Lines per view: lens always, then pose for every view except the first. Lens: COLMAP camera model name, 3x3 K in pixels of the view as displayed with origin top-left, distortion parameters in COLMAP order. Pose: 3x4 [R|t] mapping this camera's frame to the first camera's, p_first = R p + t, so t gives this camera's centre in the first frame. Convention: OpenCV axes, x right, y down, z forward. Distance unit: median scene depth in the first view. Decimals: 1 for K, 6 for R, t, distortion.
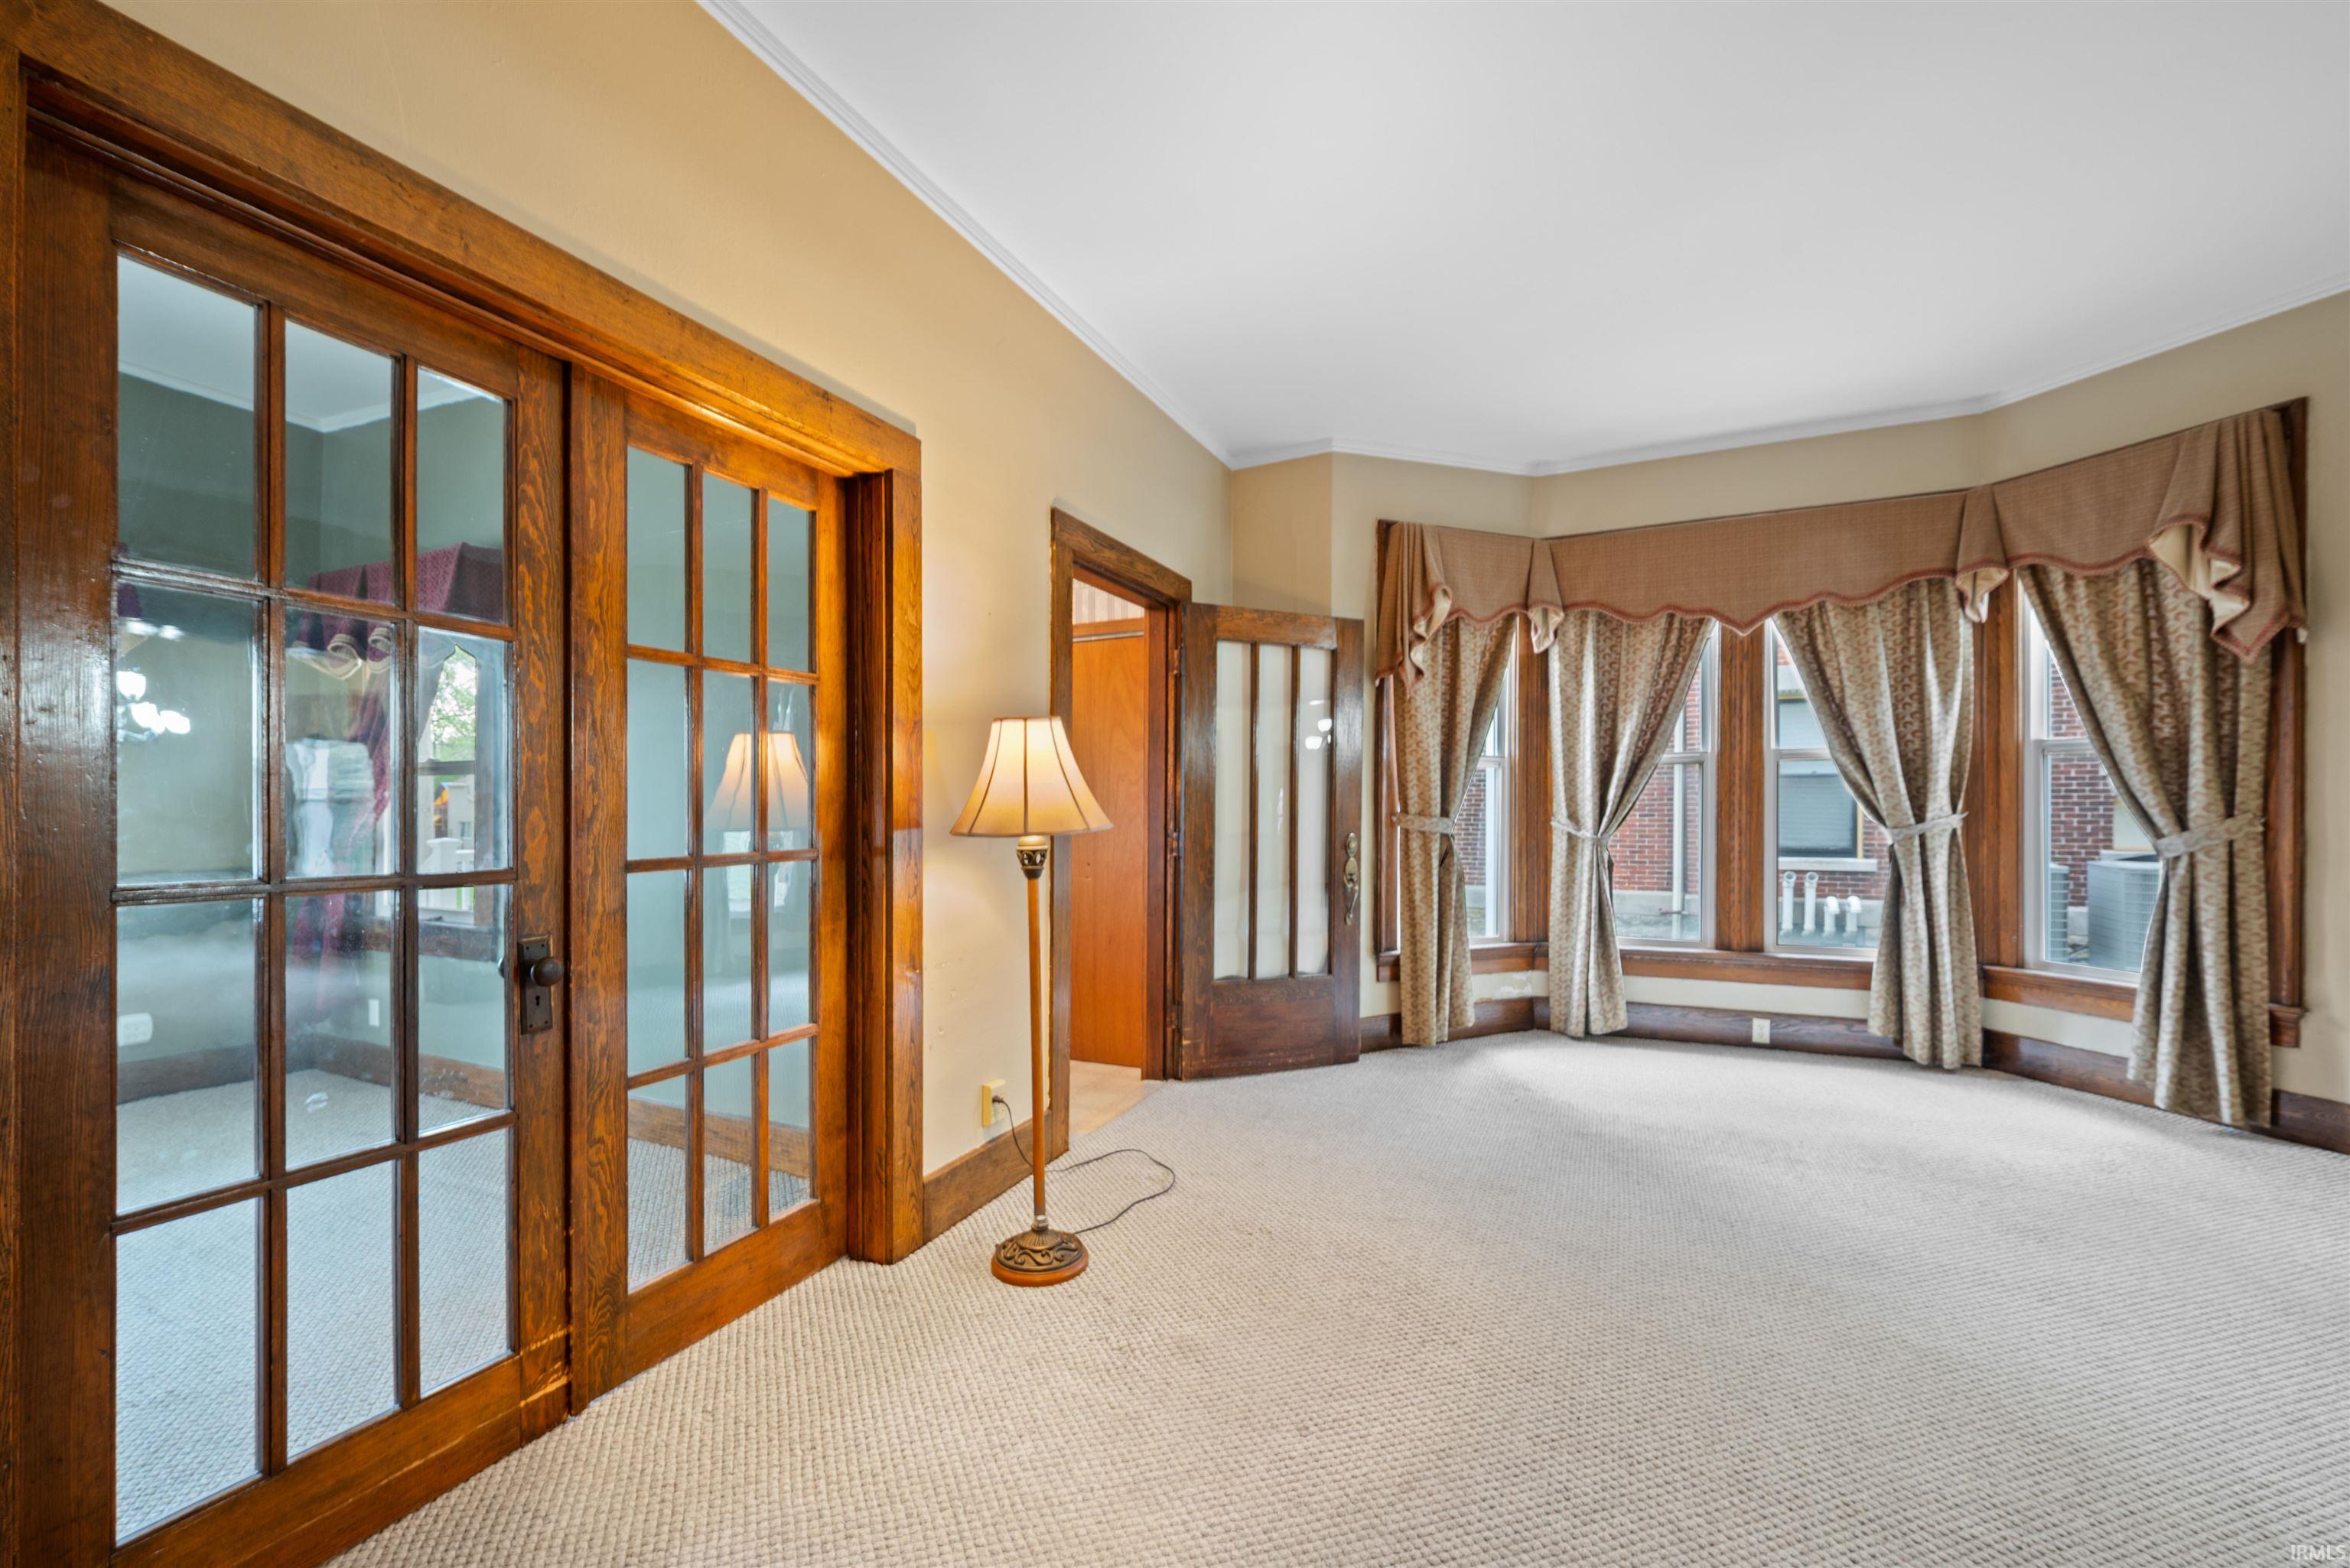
lens RADIAL K [[946.2, 0, 1205.7], [0, 946.2, 811.8], [0, 0, 1]] dist [-0.001699, 0.000375]
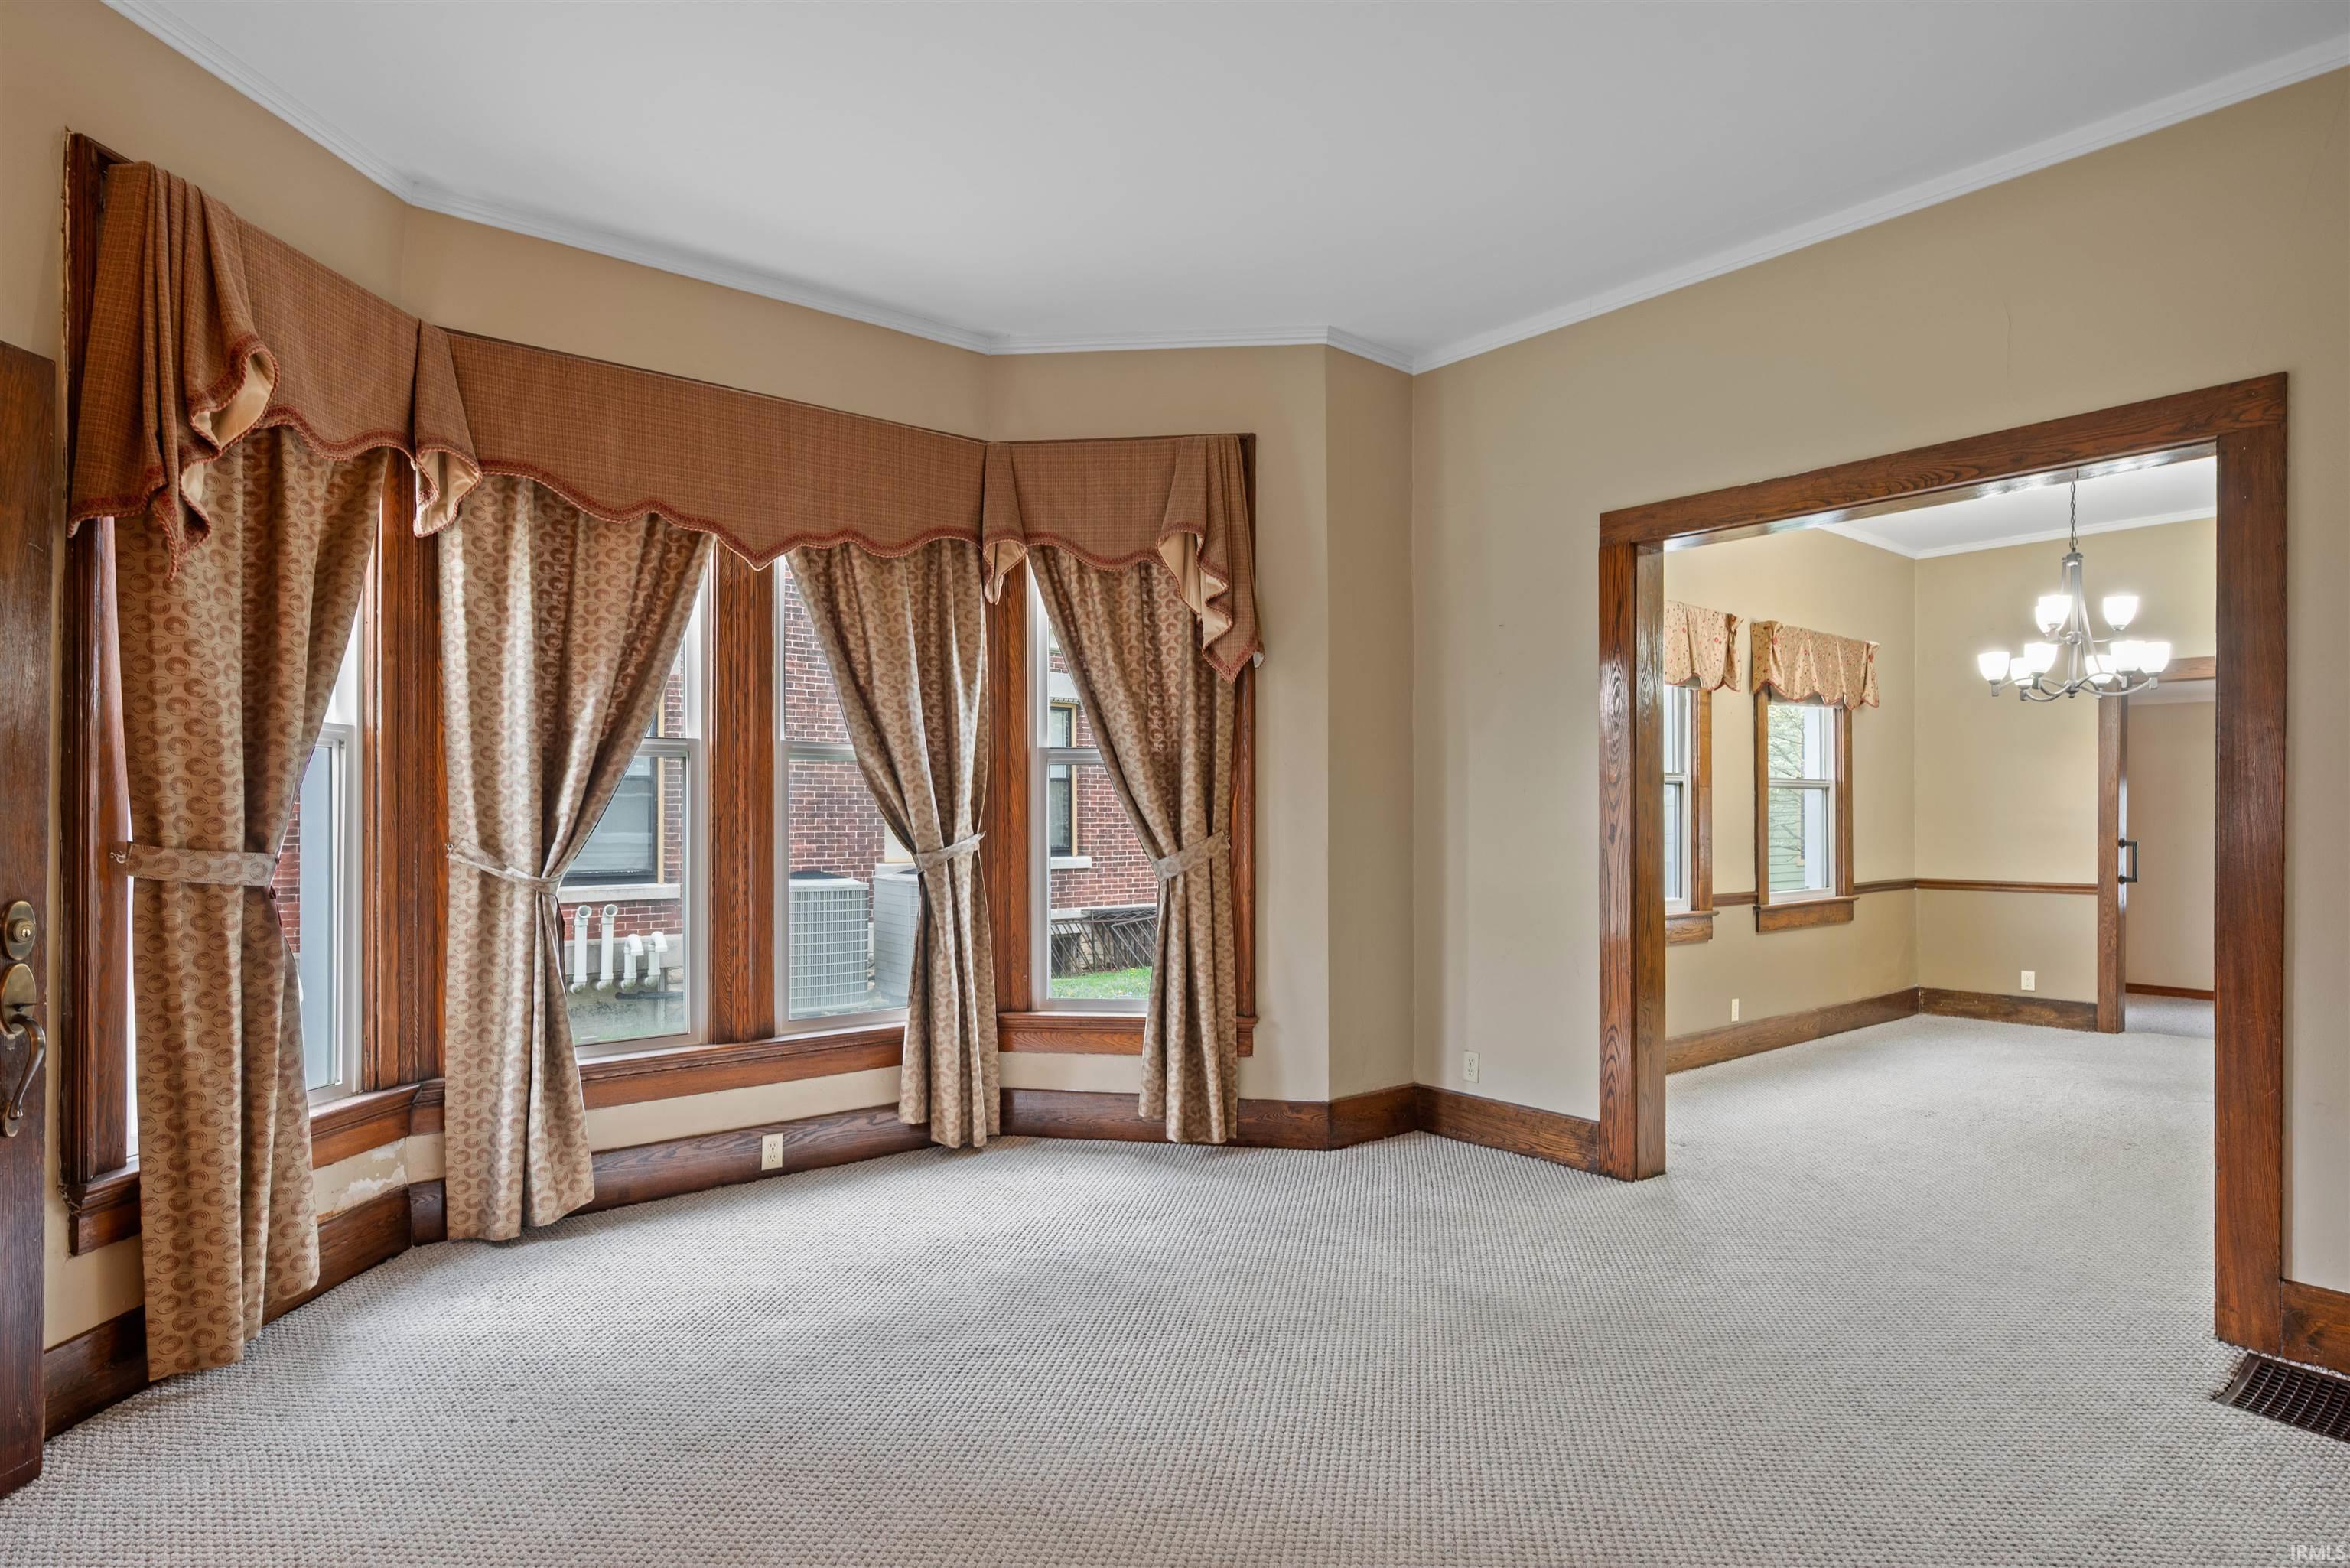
lens RADIAL K [[1228.8, 0, 1147.6], [0, 1228.8, 820.7], [0, 0, 1]] dist [-0.000822, 0.000212]
pose [[0.472212, -0.002442, 0.881482, -0.074761], [0.002616, 0.999996, 0.001369, -0.009692], [-0.881481, 0.001660, 0.472216, 0.363451]]
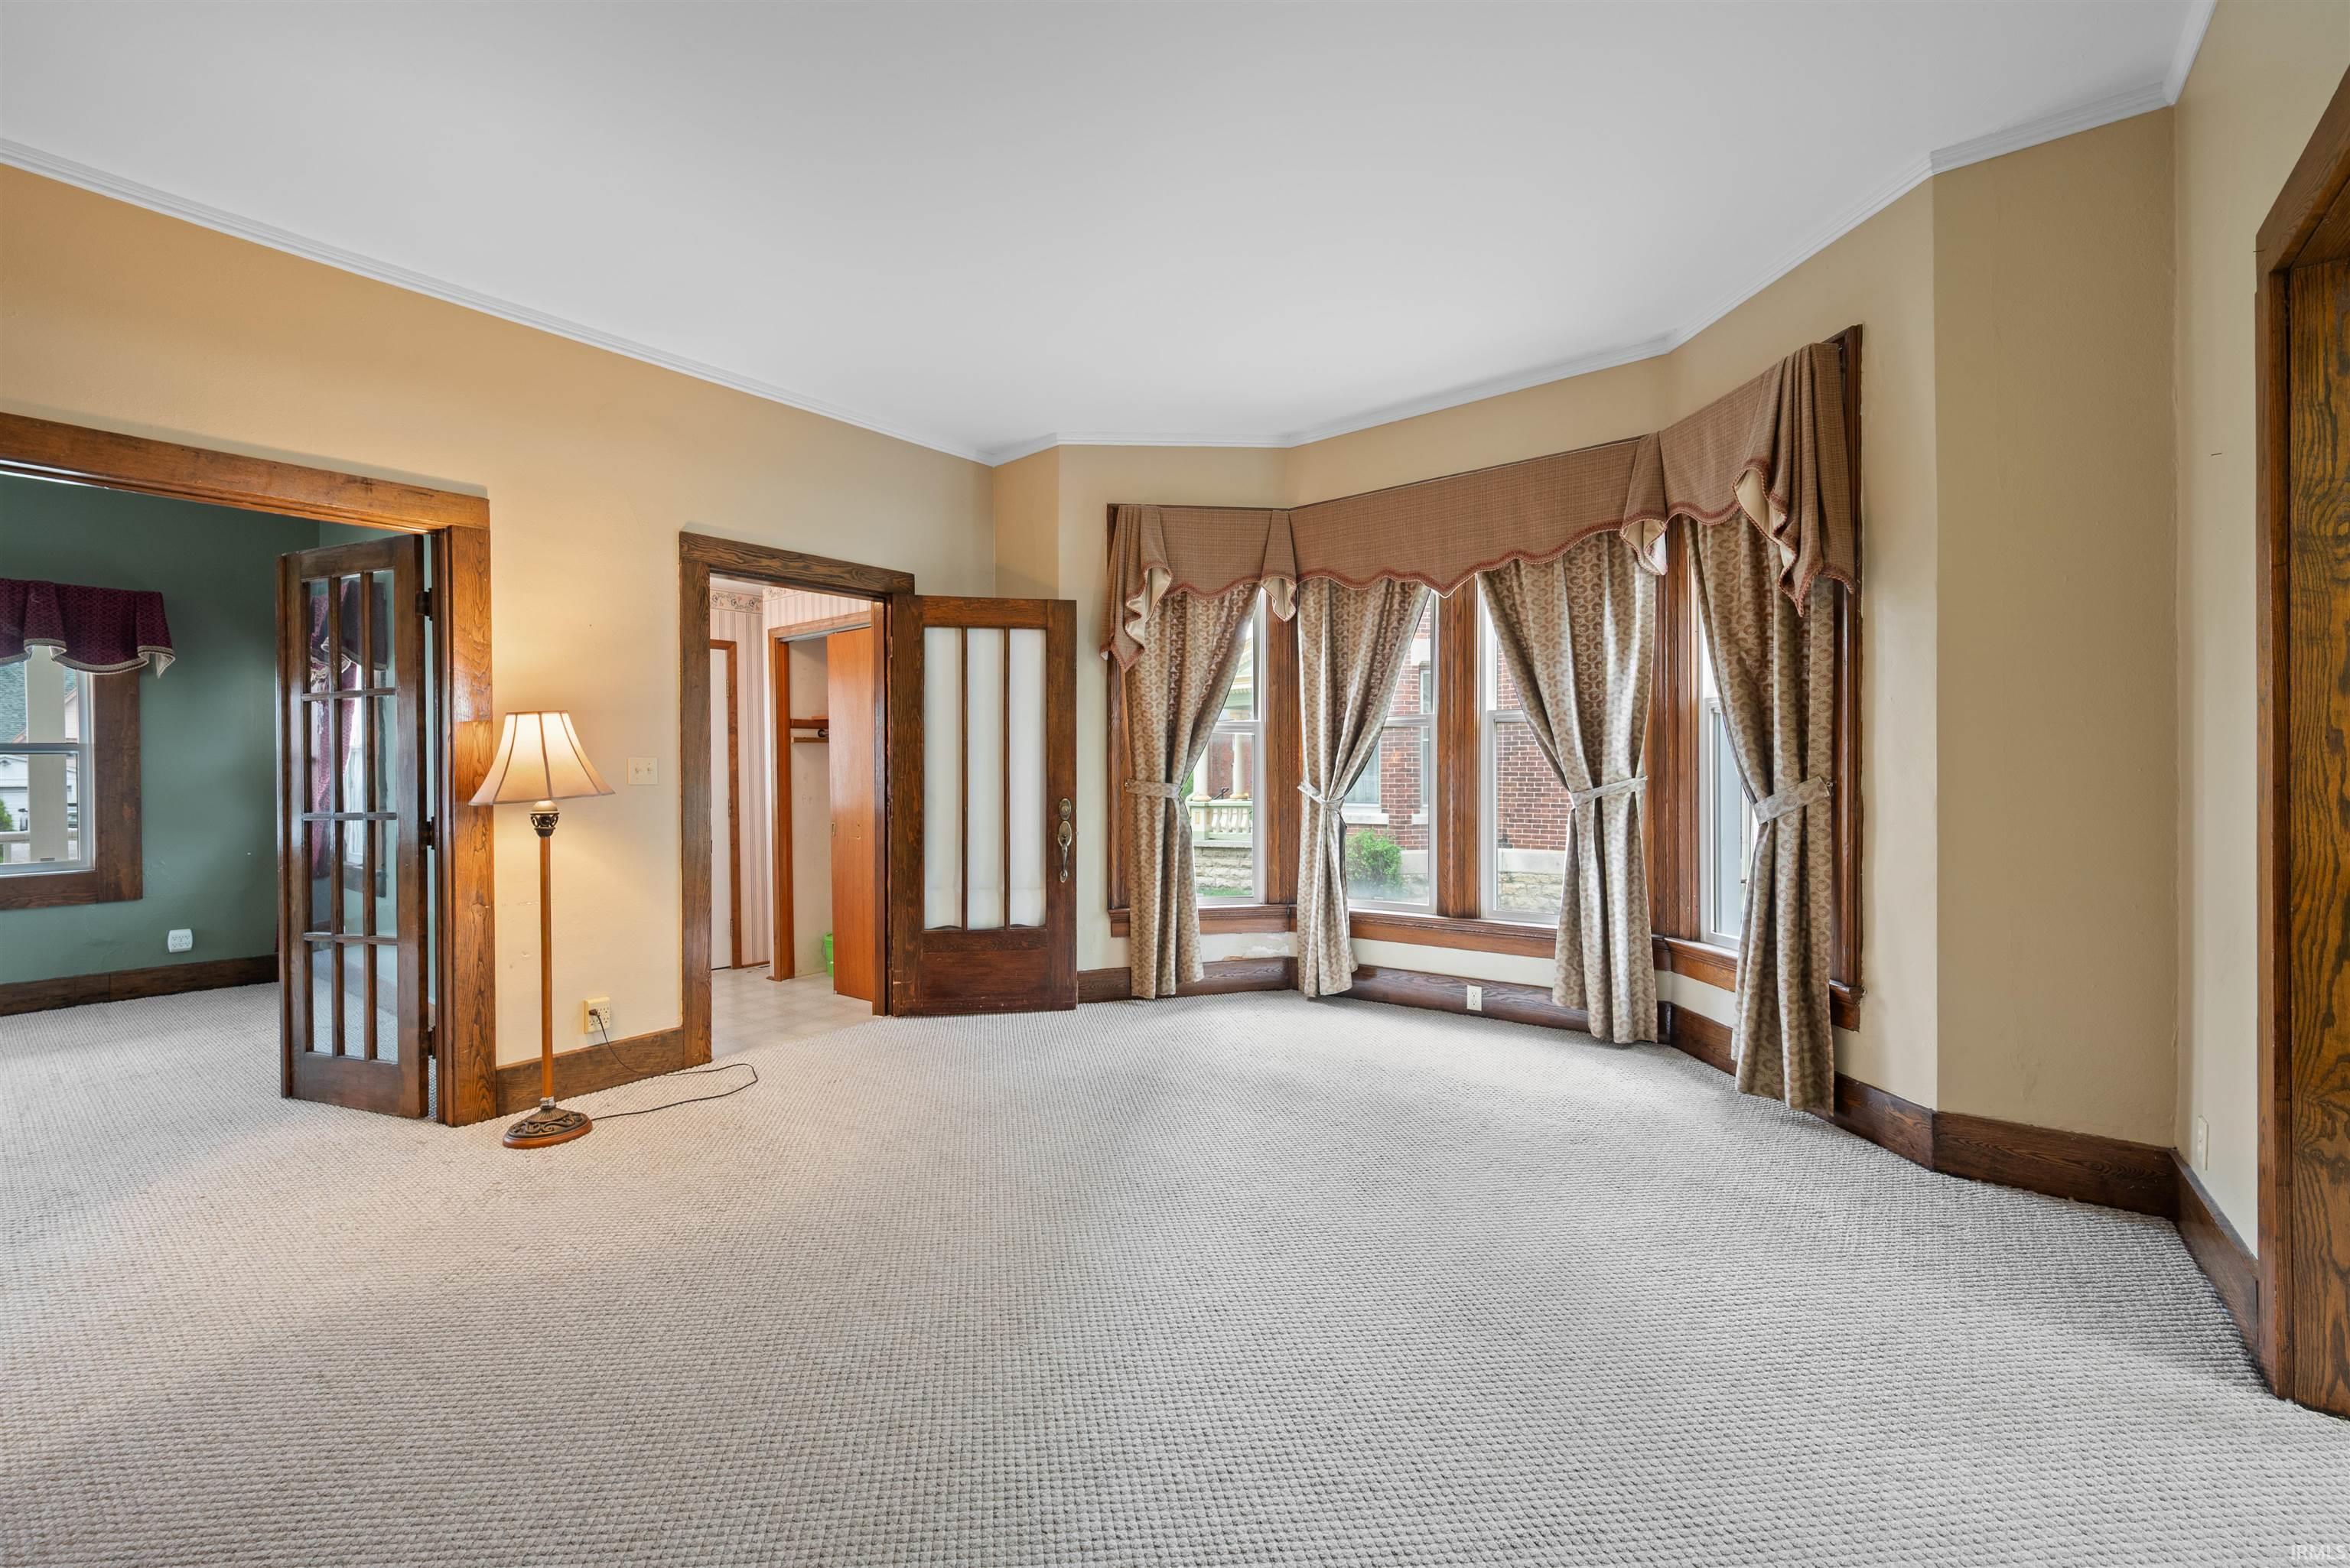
lens RADIAL K [[986.5, 0, 1233.1], [0, 986.5, 772.5], [0, 0, 1]] dist [0.002312, -0.000074]
pose [[0.974555, -0.007000, -0.224038, 0.616489], [0.007462, 0.999971, 0.001212, -0.006783], [0.224023, -0.002853, 0.974580, -0.060274]]
